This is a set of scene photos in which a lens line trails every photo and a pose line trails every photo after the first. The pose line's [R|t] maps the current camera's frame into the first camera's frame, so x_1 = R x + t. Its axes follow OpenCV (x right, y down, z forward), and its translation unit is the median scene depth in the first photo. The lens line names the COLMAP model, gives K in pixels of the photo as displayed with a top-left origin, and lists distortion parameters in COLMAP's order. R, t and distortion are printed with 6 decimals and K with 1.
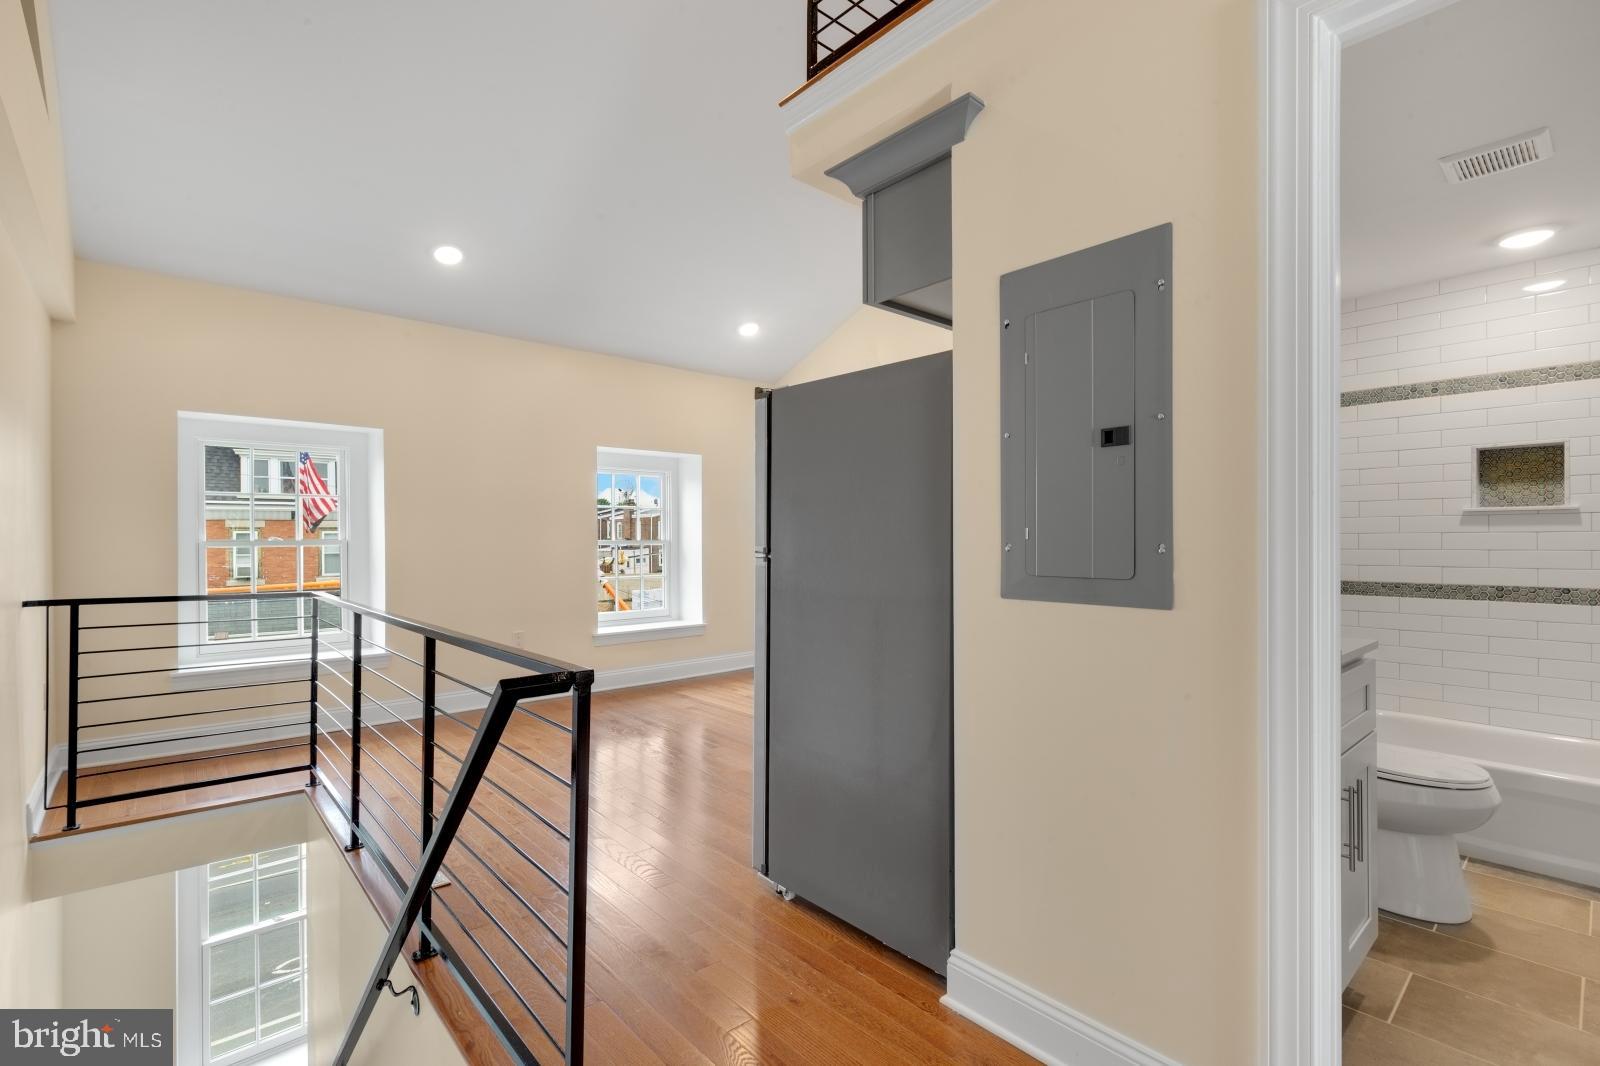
lens RADIAL K [[729.5, 0, 803.4], [0, 729.5, 539.7], [0, 0, 1]] dist [-0.000387, -0.000353]
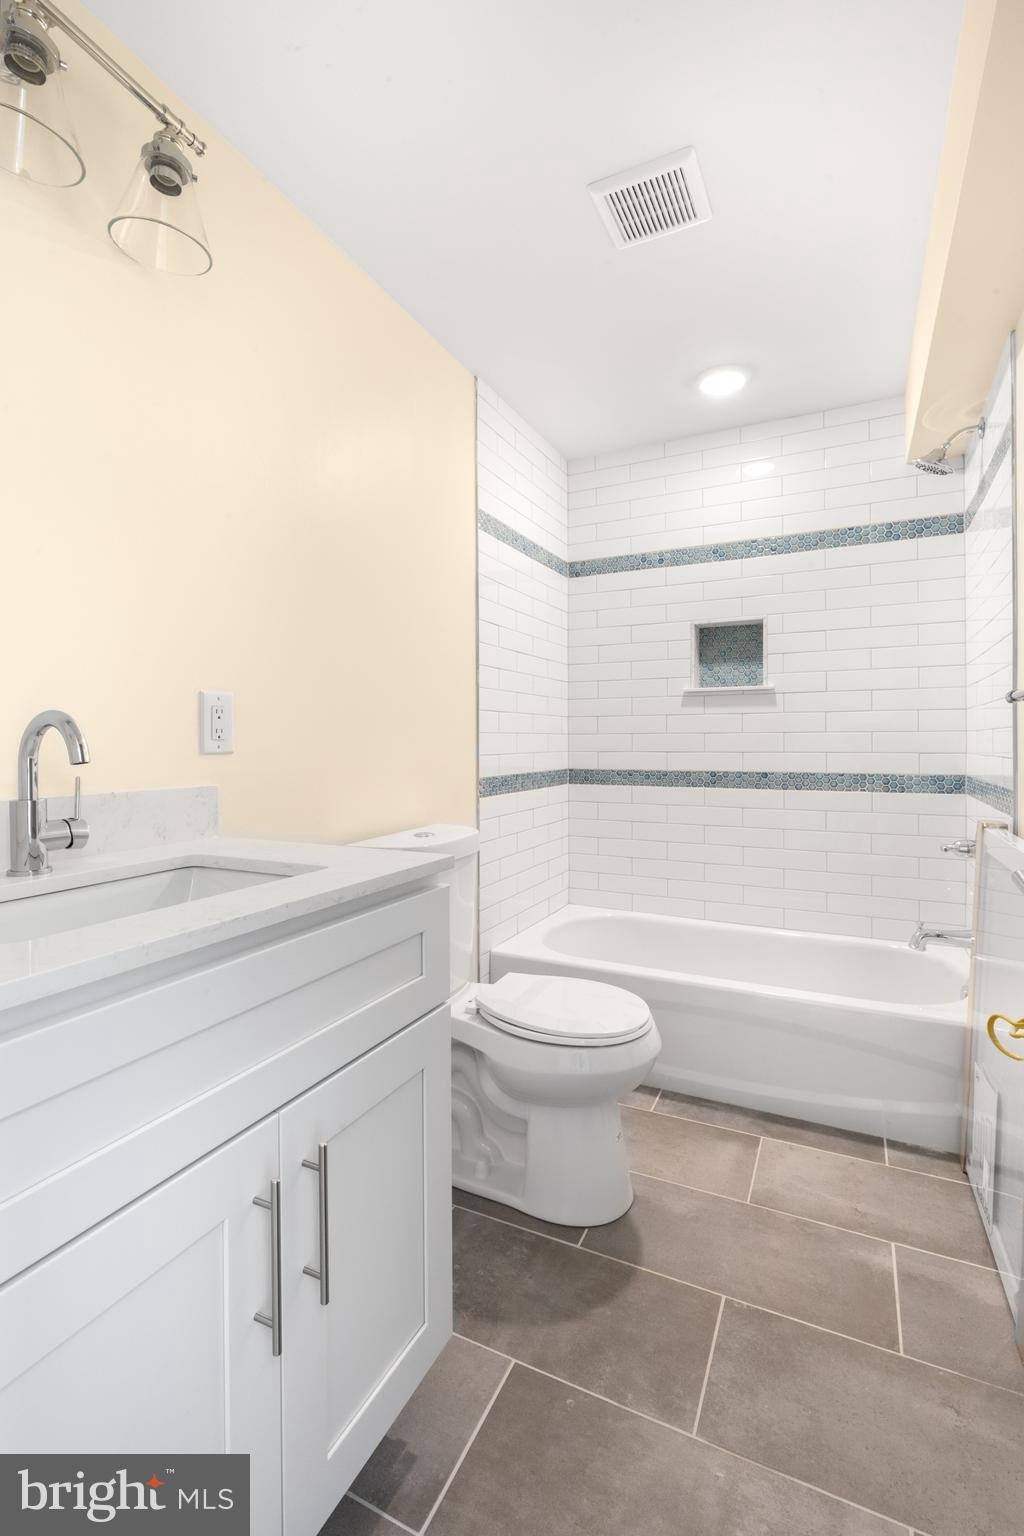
lens RADIAL K [[700.3, 0, 516.1], [0, 700.3, 740.5], [0, 0, 1]] dist [-0.000387, -0.000353]
pose [[0.922953, 0.001230, 0.384910, 0.380830], [-0.001158, 0.999999, -0.000418, 0.024961], [-0.384910, -0.000060, 0.922954, 0.269824]]
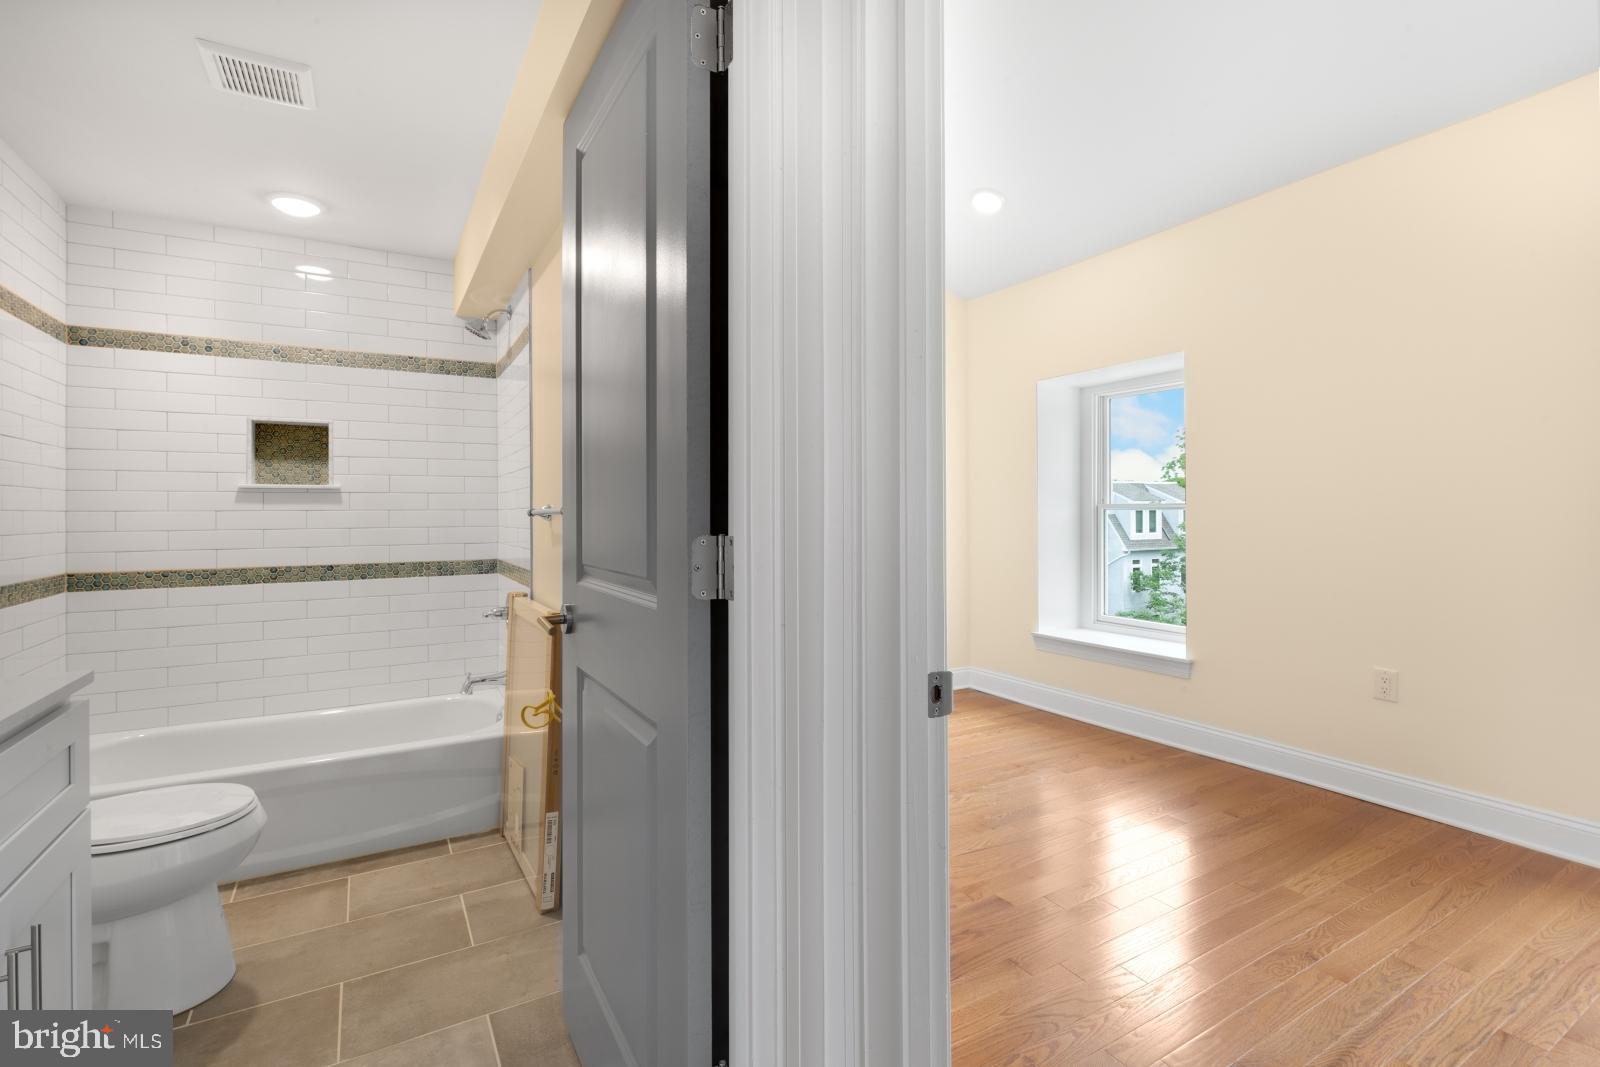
lens RADIAL K [[729.5, 0, 777.3], [0, 729.5, 510.2], [0, 0, 1]] dist [-0.000387, -0.000353]
pose [[0.216961, 0.006042, 0.976161, 0.170089], [0.004776, 0.999962, -0.007251, -0.000796], [-0.976168, 0.006236, 0.216924, 0.152699]]
